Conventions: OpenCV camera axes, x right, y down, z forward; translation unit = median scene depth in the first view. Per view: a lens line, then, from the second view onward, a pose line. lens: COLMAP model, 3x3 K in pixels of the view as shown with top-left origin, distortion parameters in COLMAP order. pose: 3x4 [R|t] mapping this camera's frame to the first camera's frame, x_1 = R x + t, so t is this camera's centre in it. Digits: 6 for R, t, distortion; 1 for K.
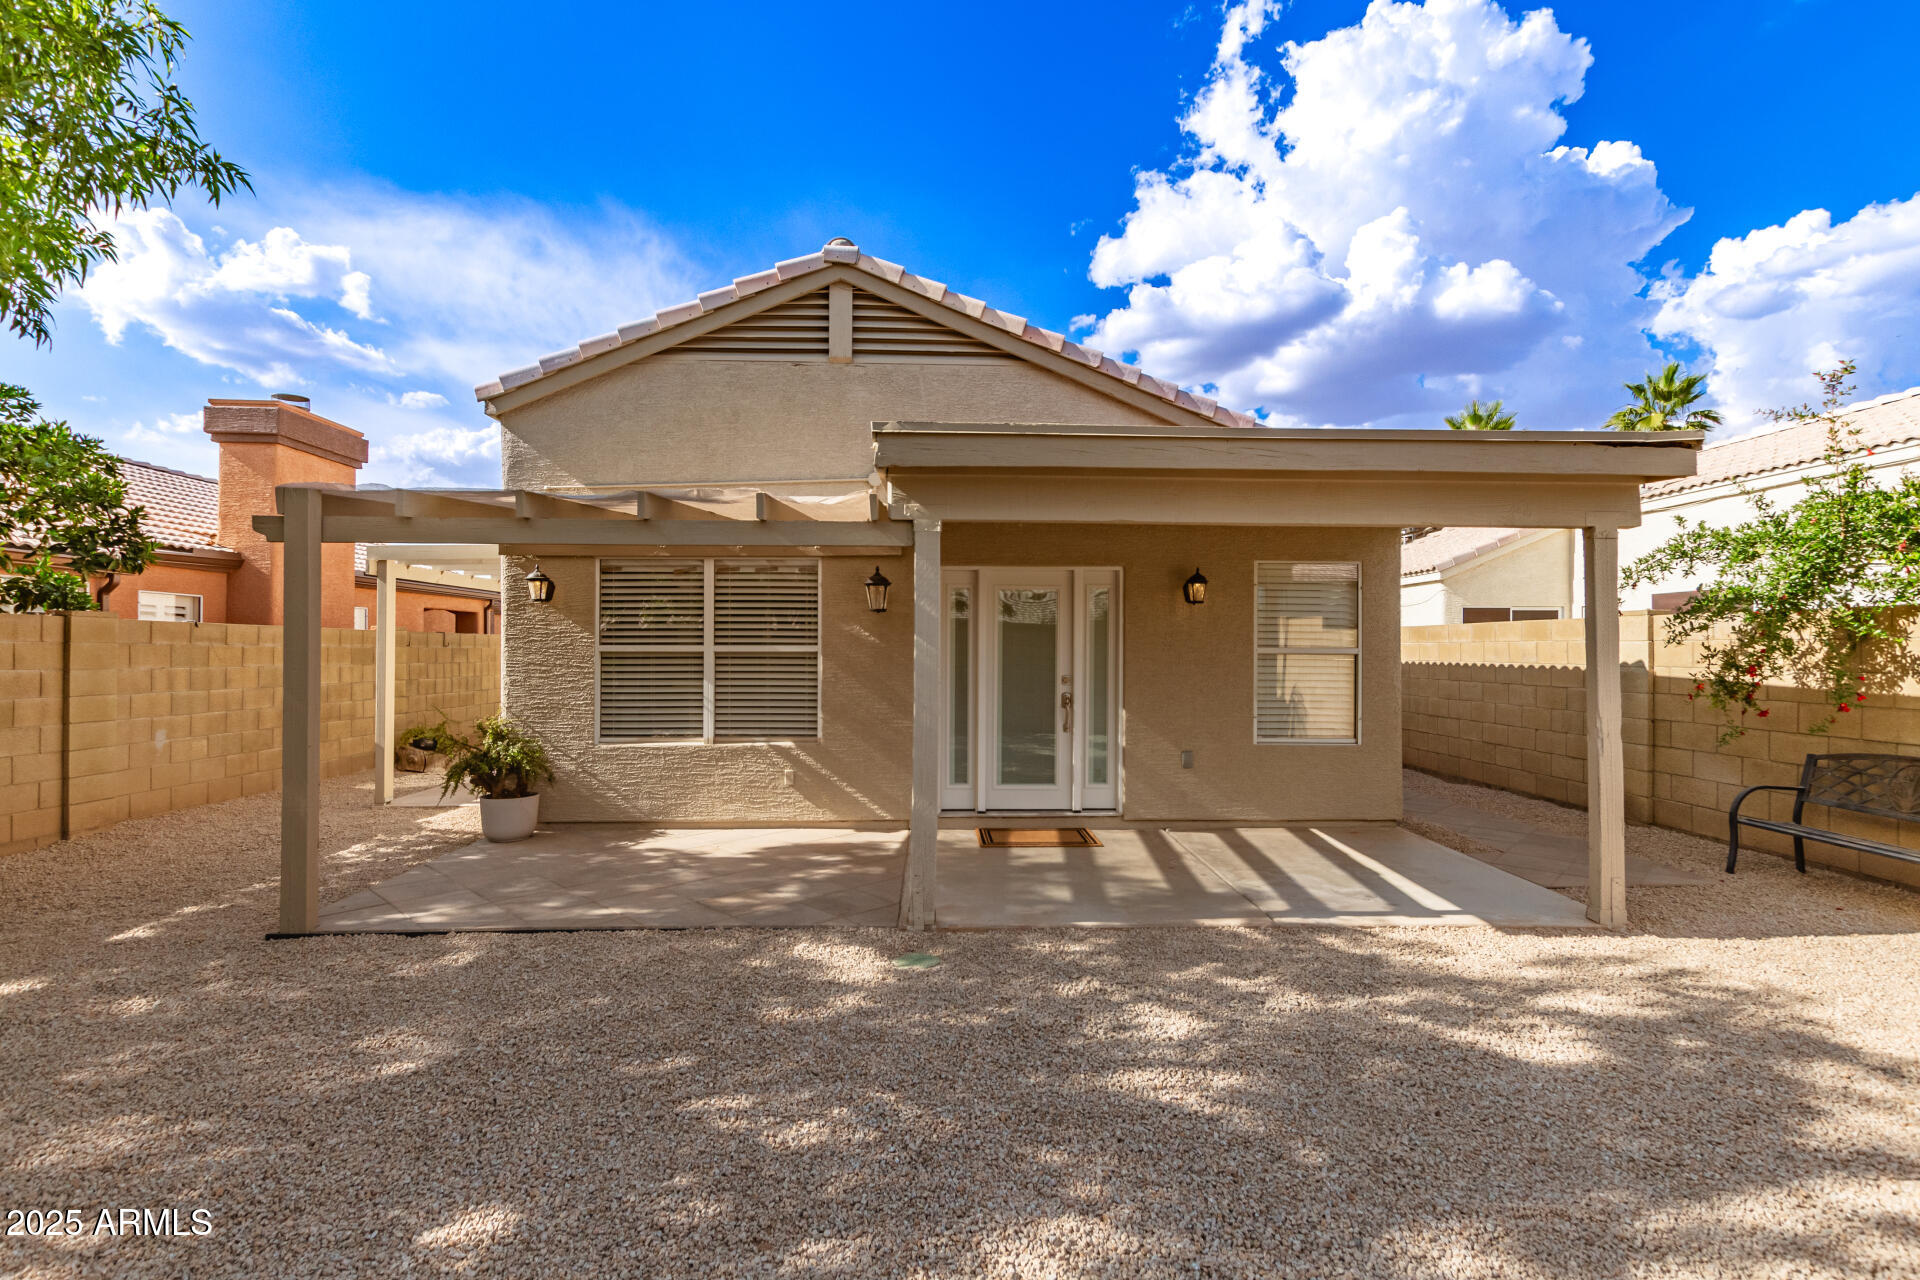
lens RADIAL K [[885.5, 0, 965.4], [0, 885.5, 650.7], [0, 0, 1]] dist [0.003588, -0.000289]
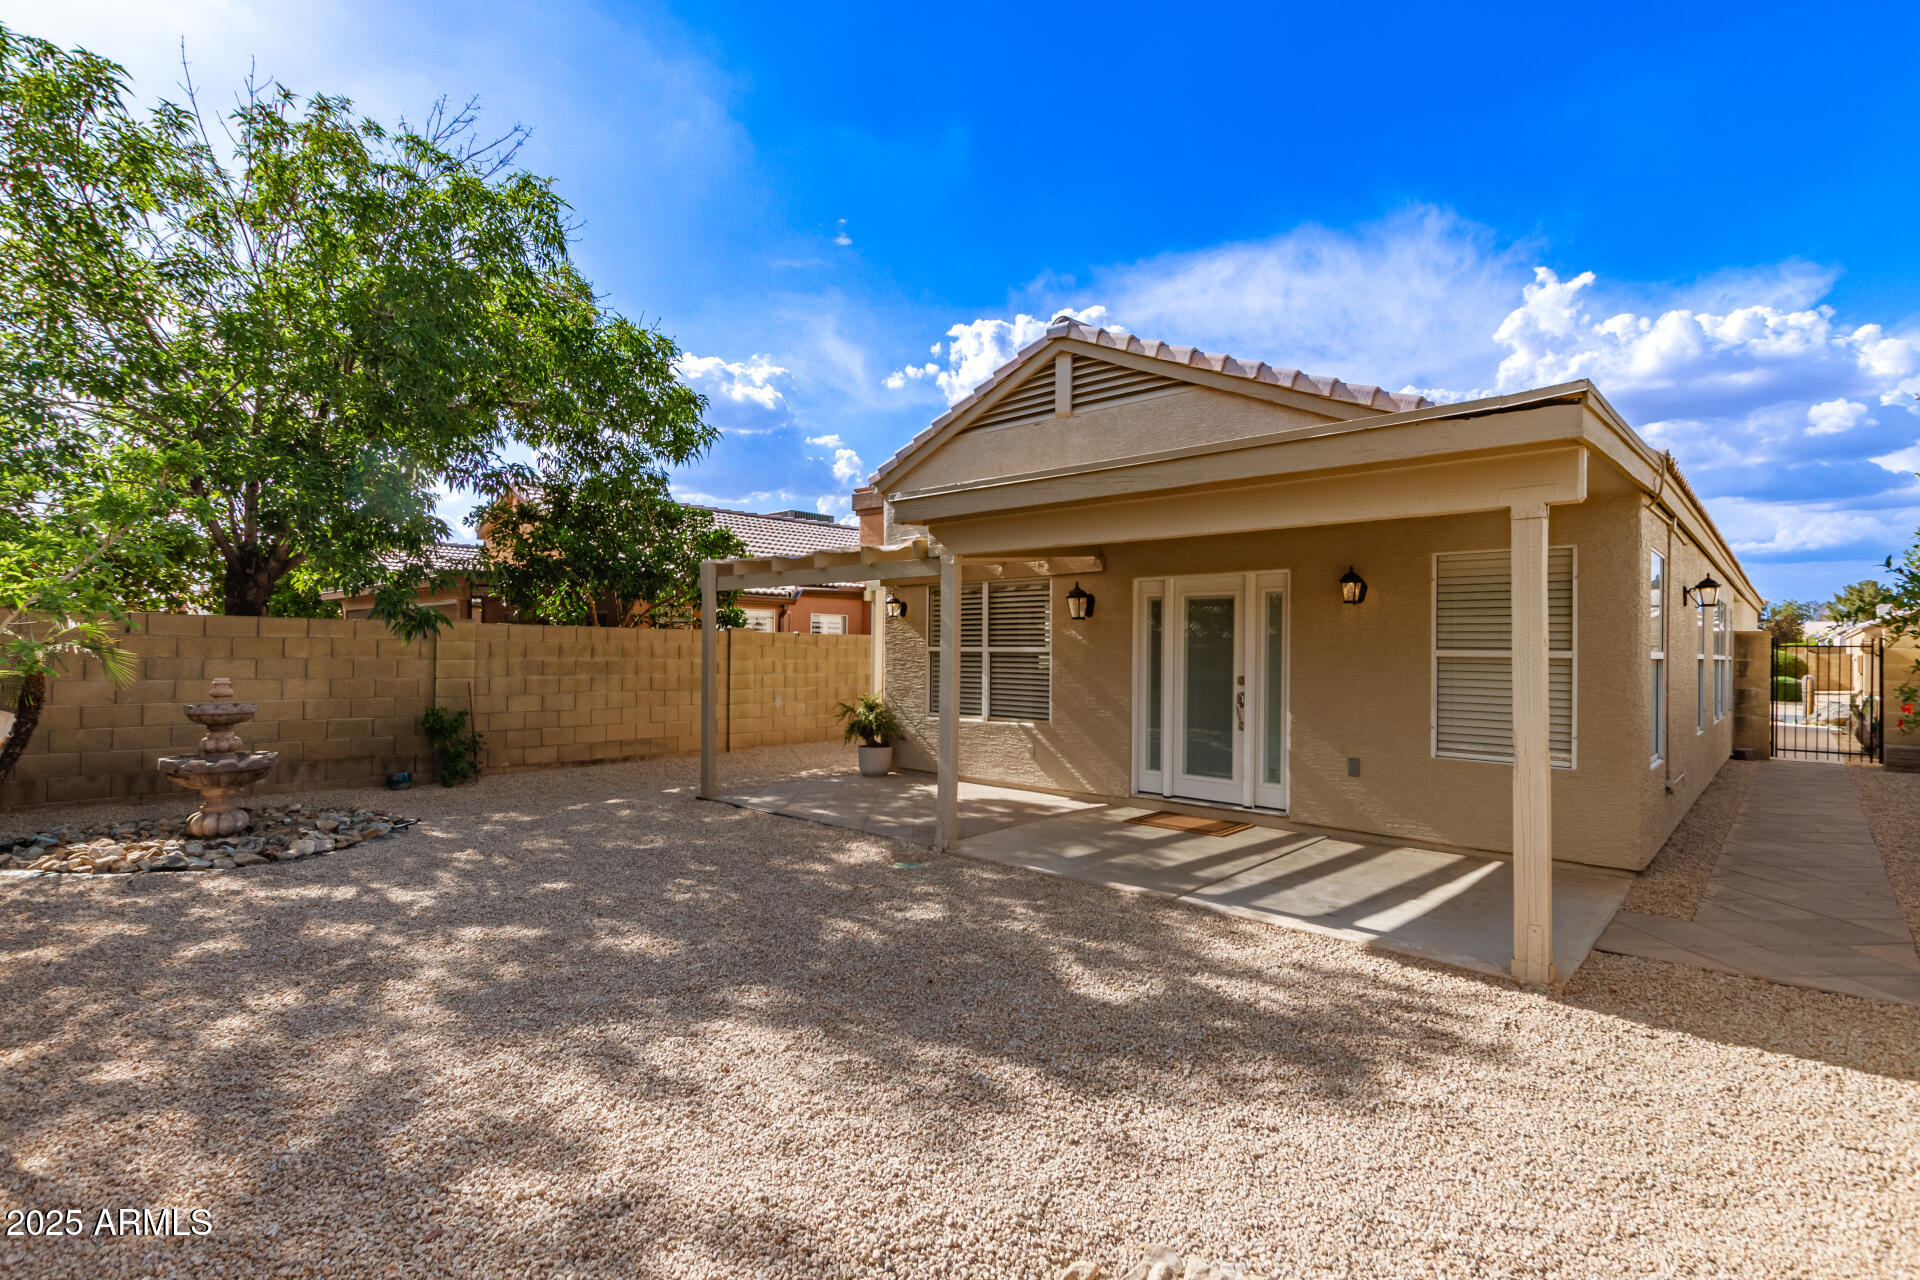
lens RADIAL K [[917.3, 0, 965.9], [0, 917.3, 648.7], [0, 0, 1]] dist [0.001502, -0.000018]
pose [[0.707368, 0.002421, -0.706842, 0.674429], [-0.007586, 0.999963, -0.004166, 0.002716], [0.706805, 0.008309, 0.707360, 0.006318]]
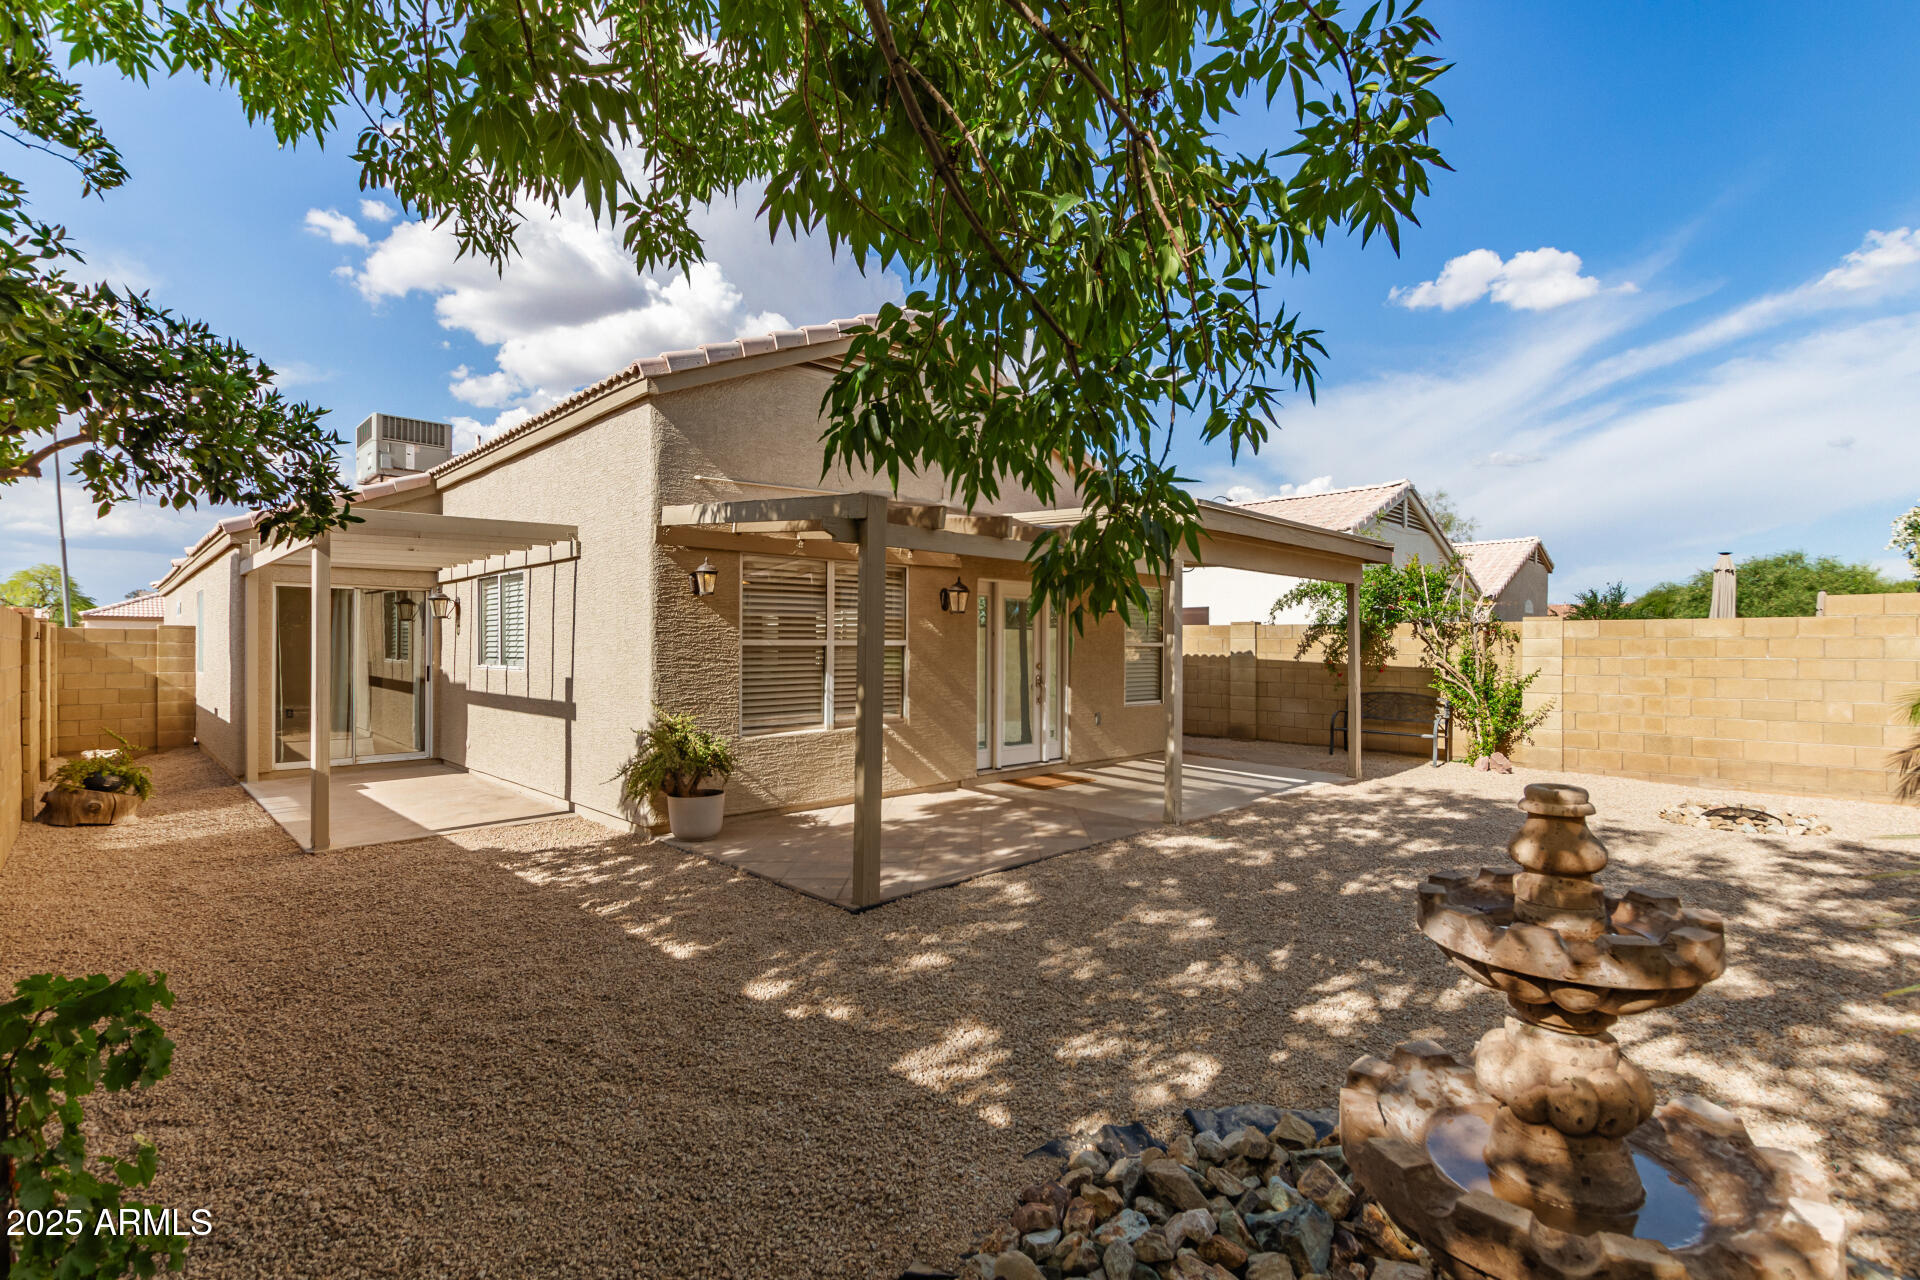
lens RADIAL K [[885.5, 0, 965.4], [0, 885.5, 650.7], [0, 0, 1]] dist [0.003588, -0.000289]
pose [[0.729737, -0.004021, 0.683716, -0.932862], [0.001999, 0.999991, 0.003747, 0.003450], [-0.683725, -0.001367, 0.729738, 0.087844]]
